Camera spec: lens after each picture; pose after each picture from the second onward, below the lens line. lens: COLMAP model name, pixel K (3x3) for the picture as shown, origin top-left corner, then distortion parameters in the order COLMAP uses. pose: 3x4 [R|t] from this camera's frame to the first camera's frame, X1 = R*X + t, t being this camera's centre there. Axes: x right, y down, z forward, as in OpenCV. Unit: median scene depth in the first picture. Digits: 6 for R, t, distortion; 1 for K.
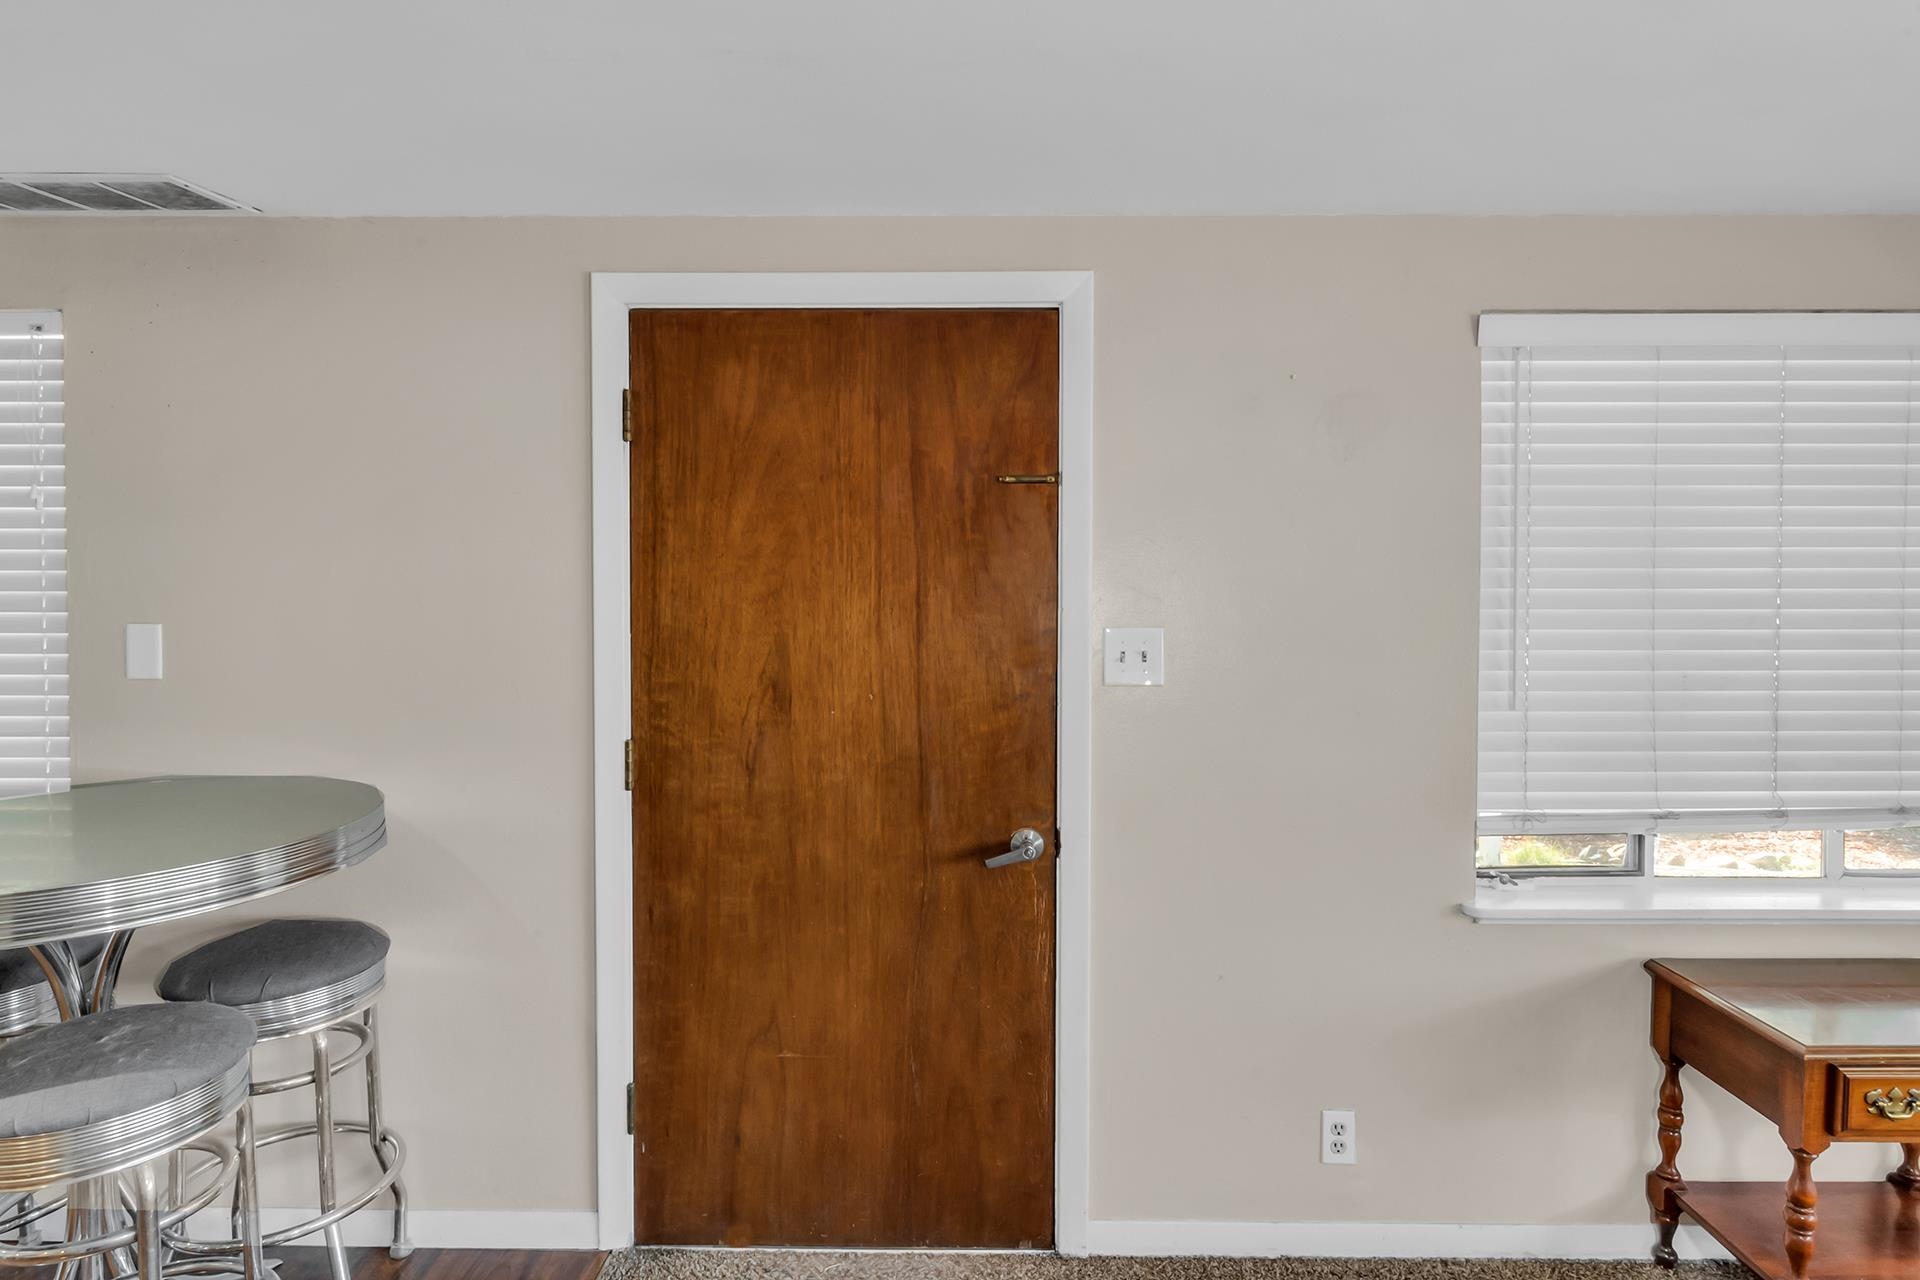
lens RADIAL K [[928.9, 0, 965.6], [0, 928.9, 660.9], [0, 0, 1]] dist [0.004032, -0.001071]
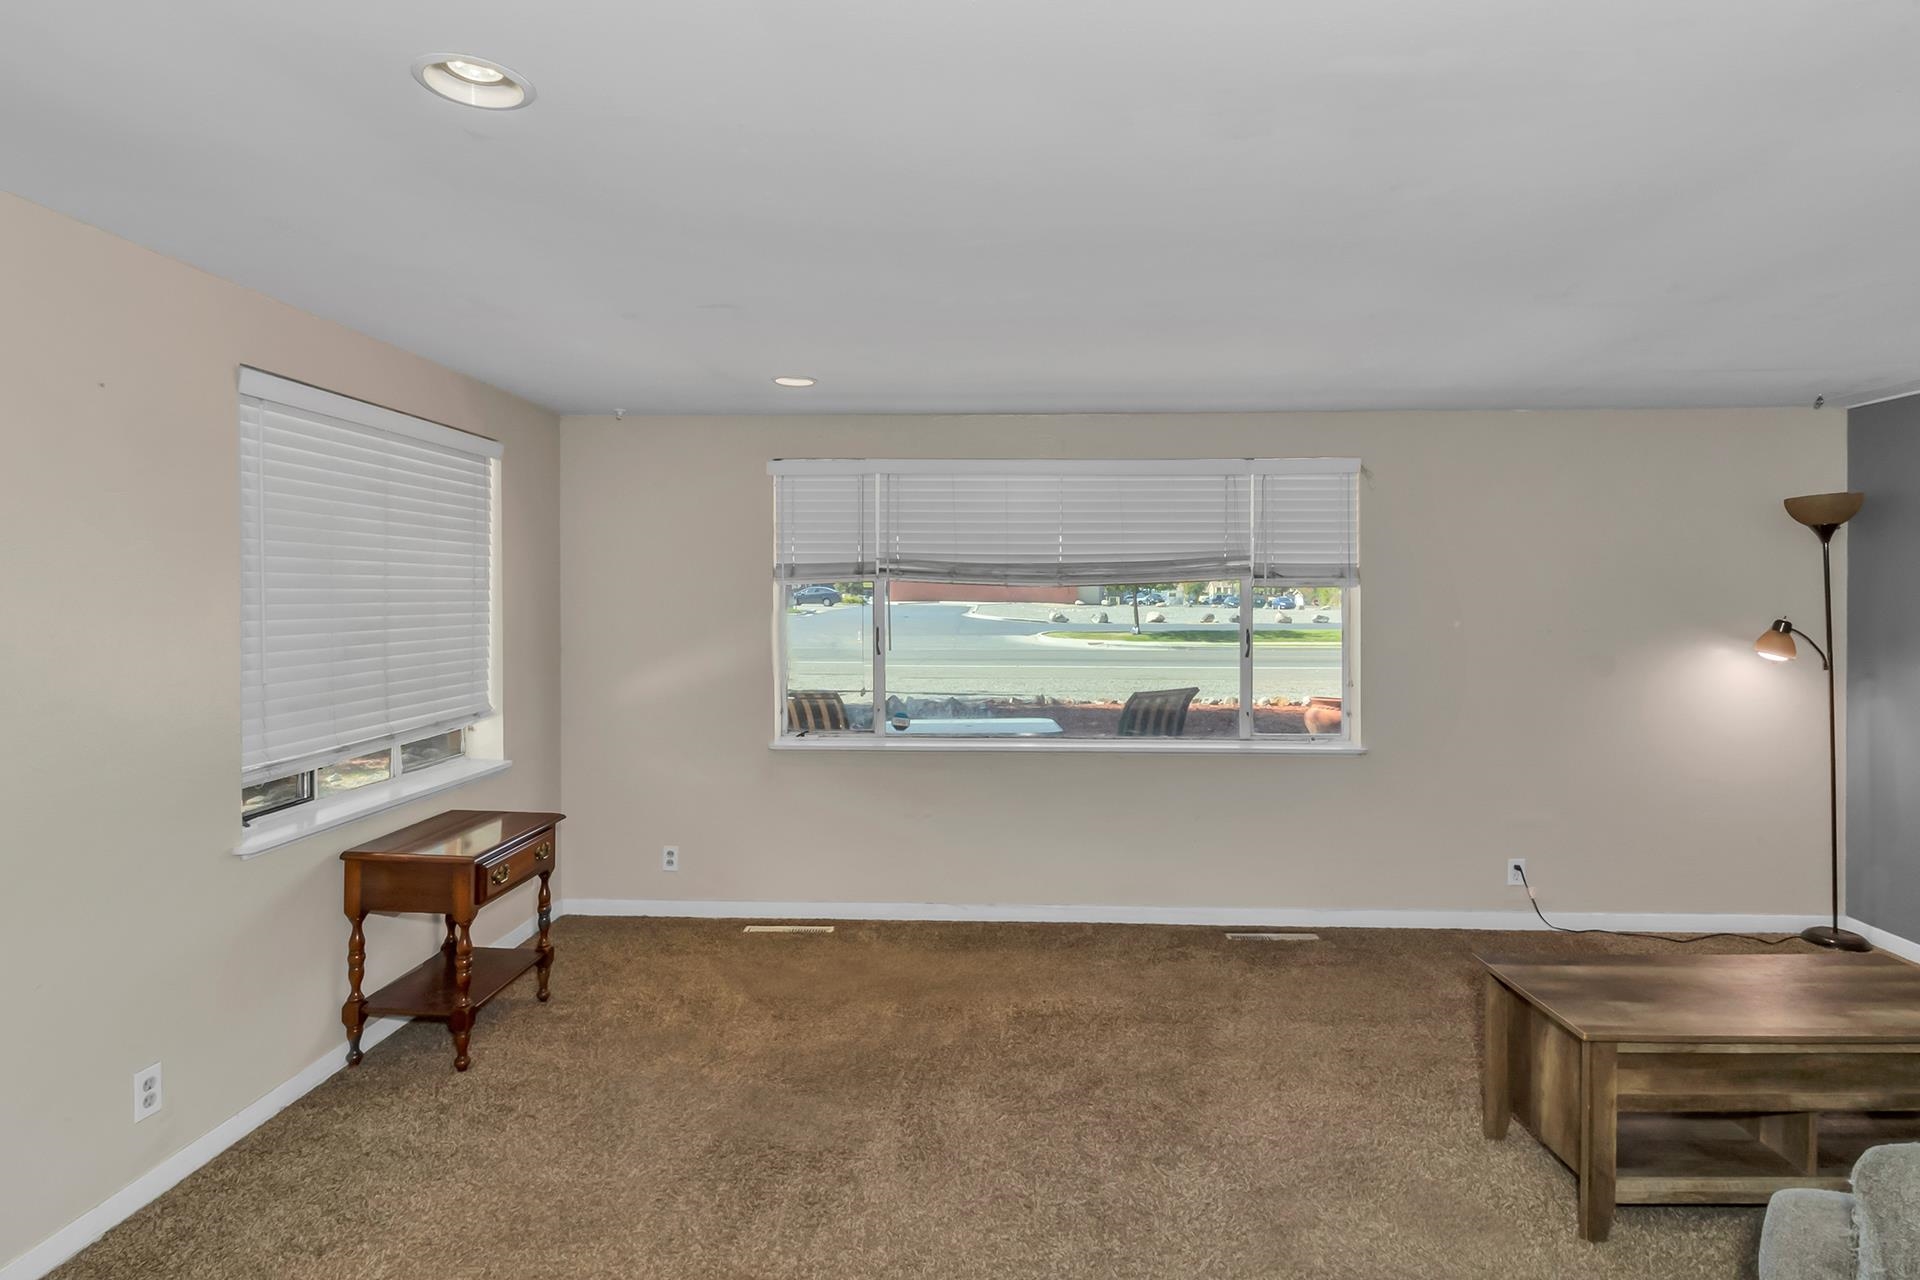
lens RADIAL K [[928.9, 0, 962.3], [0, 928.9, 628.9], [0, 0, 1]] dist [0.004032, -0.001071]
pose [[0.005879, -0.007195, 0.999957, -0.657127], [0.023953, 0.999688, 0.007053, -0.001105], [-0.999696, 0.023911, 0.006049, 0.053253]]
